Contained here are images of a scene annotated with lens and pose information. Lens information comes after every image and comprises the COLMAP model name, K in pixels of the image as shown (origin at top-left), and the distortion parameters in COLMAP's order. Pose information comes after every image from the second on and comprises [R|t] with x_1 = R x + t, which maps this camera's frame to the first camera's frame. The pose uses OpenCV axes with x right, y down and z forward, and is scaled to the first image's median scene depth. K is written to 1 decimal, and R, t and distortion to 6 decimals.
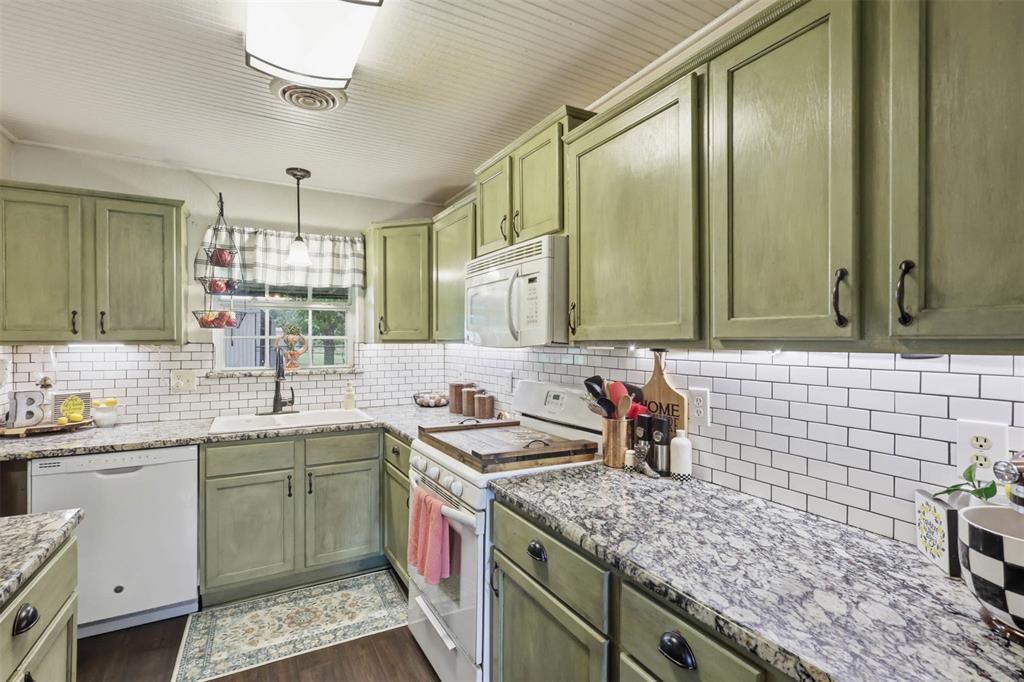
lens RADIAL K [[482.1, 0, 508.5], [0, 482.1, 339.6], [0, 0, 1]] dist [0.002383, 0.000388]
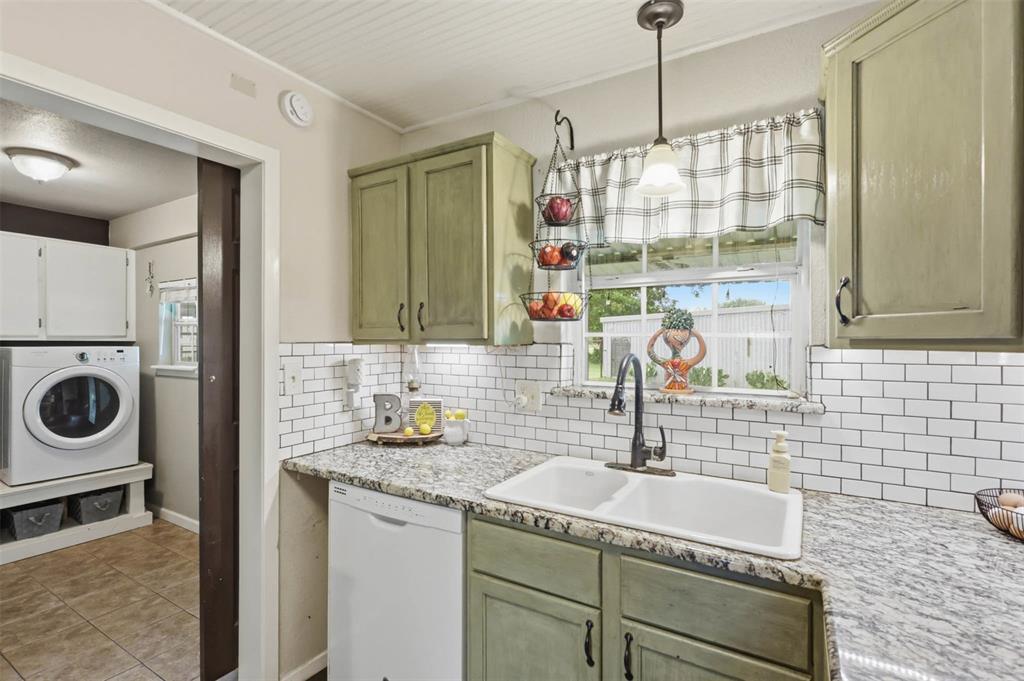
lens RADIAL K [[482.1, 0, 510.6], [0, 482.1, 339.7], [0, 0, 1]] dist [0.002383, 0.000388]
pose [[0.498453, 0.002669, -0.866913, -0.068428], [-0.002281, 0.999996, 0.001768, 0.000964], [0.866914, 0.001096, 0.498457, 0.613372]]
